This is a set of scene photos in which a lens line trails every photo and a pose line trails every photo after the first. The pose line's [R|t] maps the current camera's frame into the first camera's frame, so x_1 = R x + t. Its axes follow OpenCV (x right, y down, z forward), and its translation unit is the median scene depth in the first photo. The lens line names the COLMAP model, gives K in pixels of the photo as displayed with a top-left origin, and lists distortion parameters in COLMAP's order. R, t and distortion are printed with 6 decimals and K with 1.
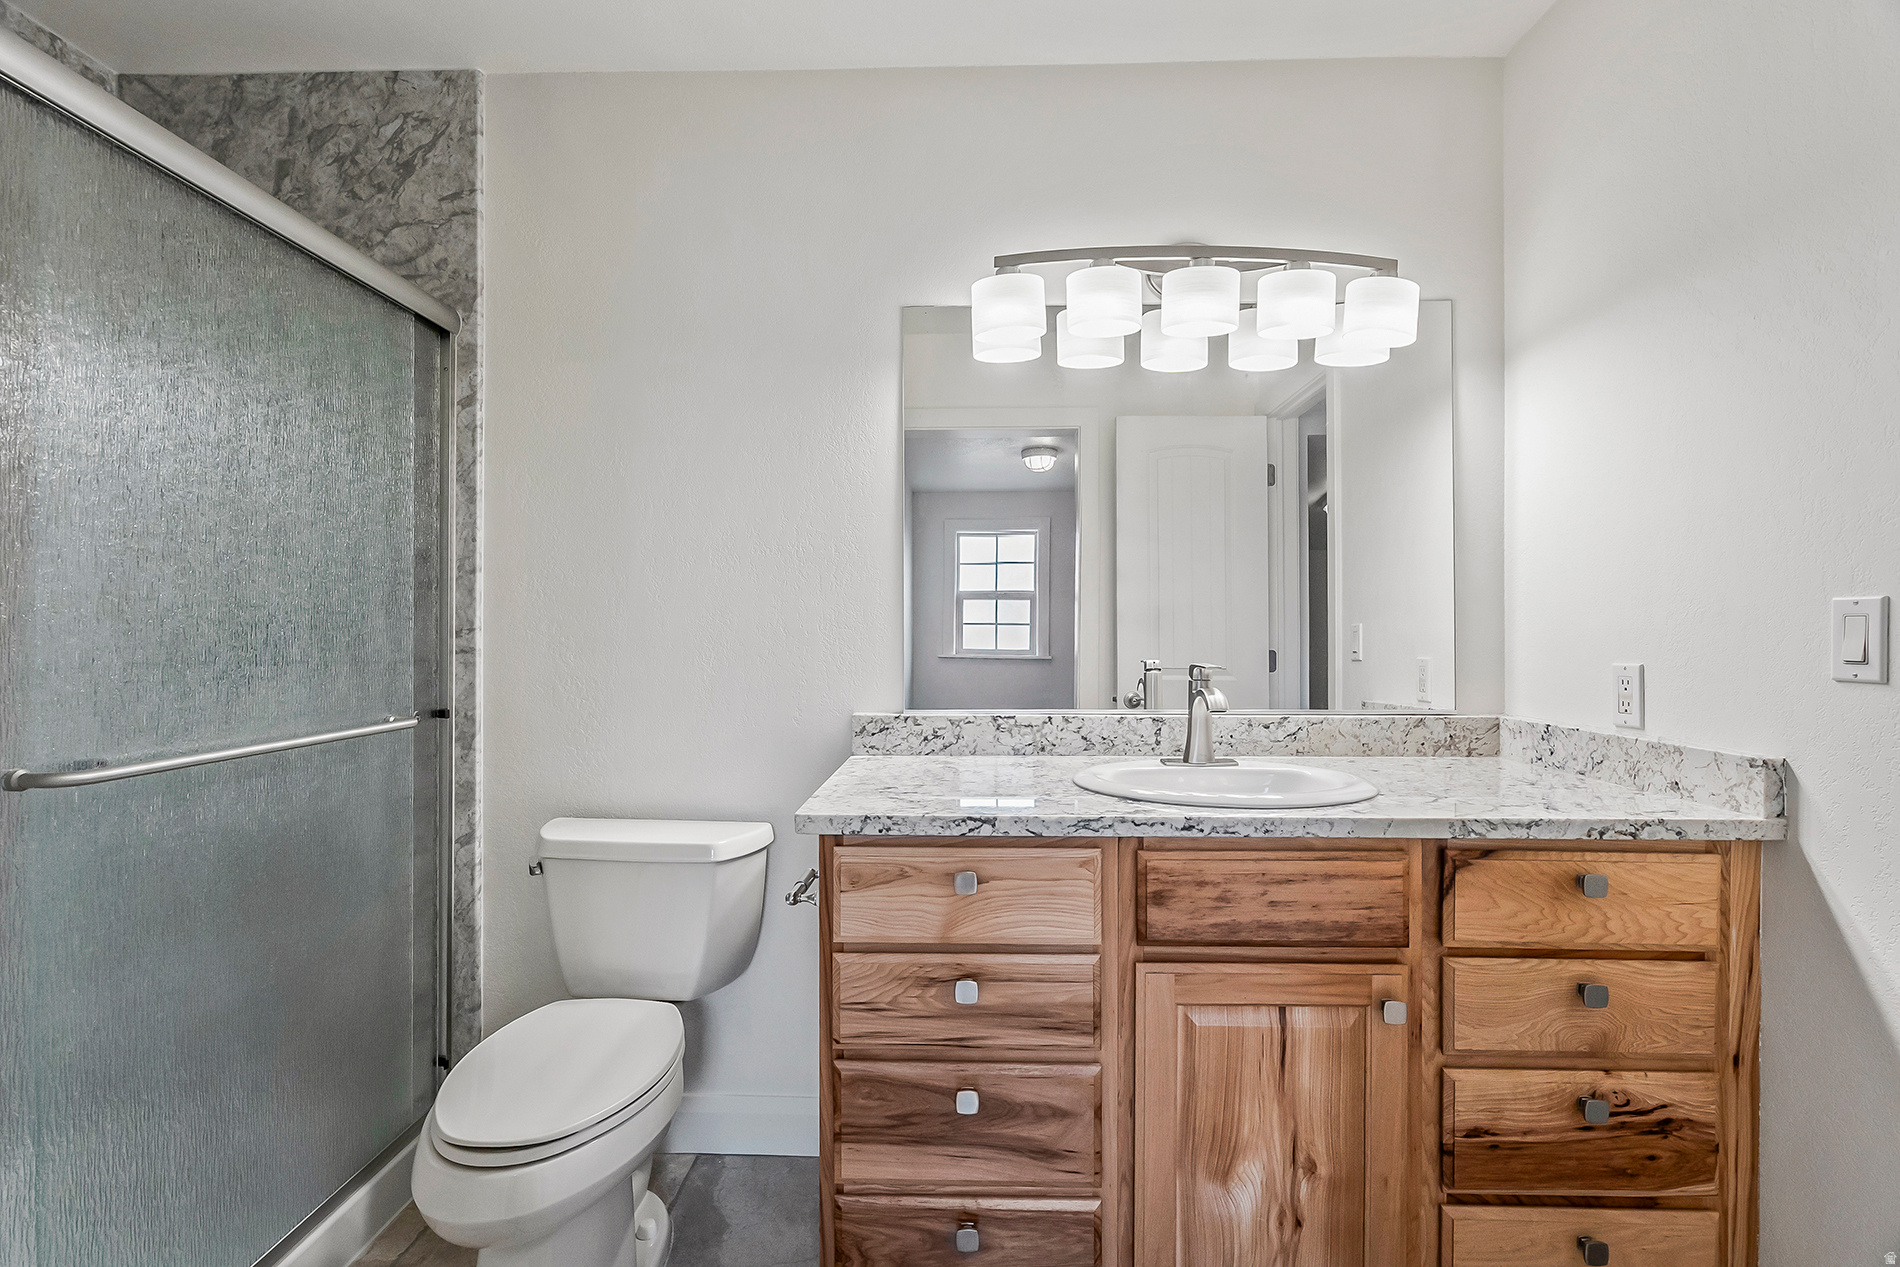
lens RADIAL K [[870.4, 0, 942.0], [0, 870.4, 635.3], [0, 0, 1]] dist [-0.004612, 0.000152]
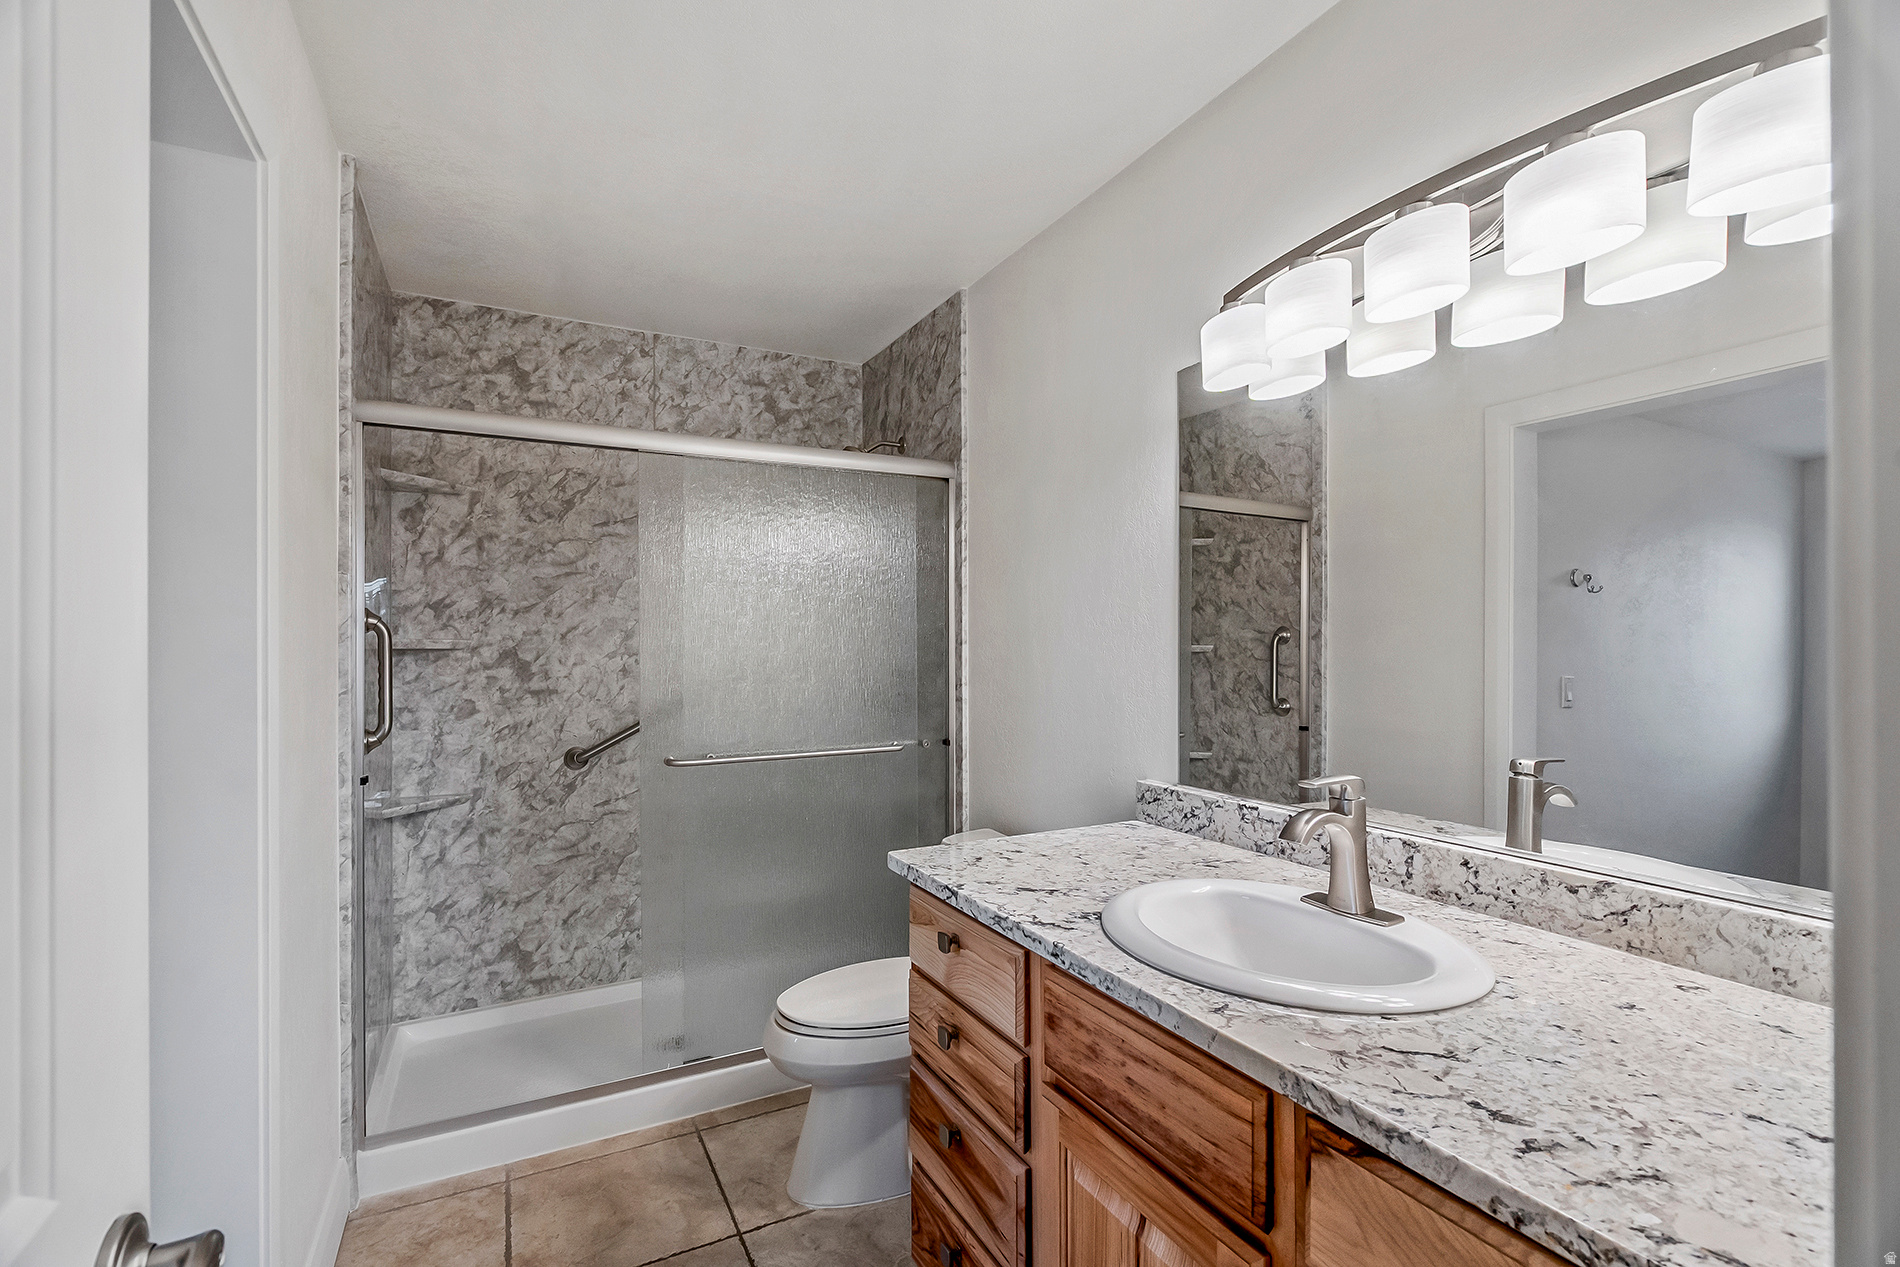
lens RADIAL K [[853.7, 0, 944.9], [0, 853.7, 643.1], [0, 0, 1]] dist [-0.003554, 0.000667]
pose [[0.483531, -0.006322, -0.875304, 0.684426], [0.005559, 0.999976, -0.004151, -0.070516], [0.875309, -0.002859, 0.483555, 0.311357]]
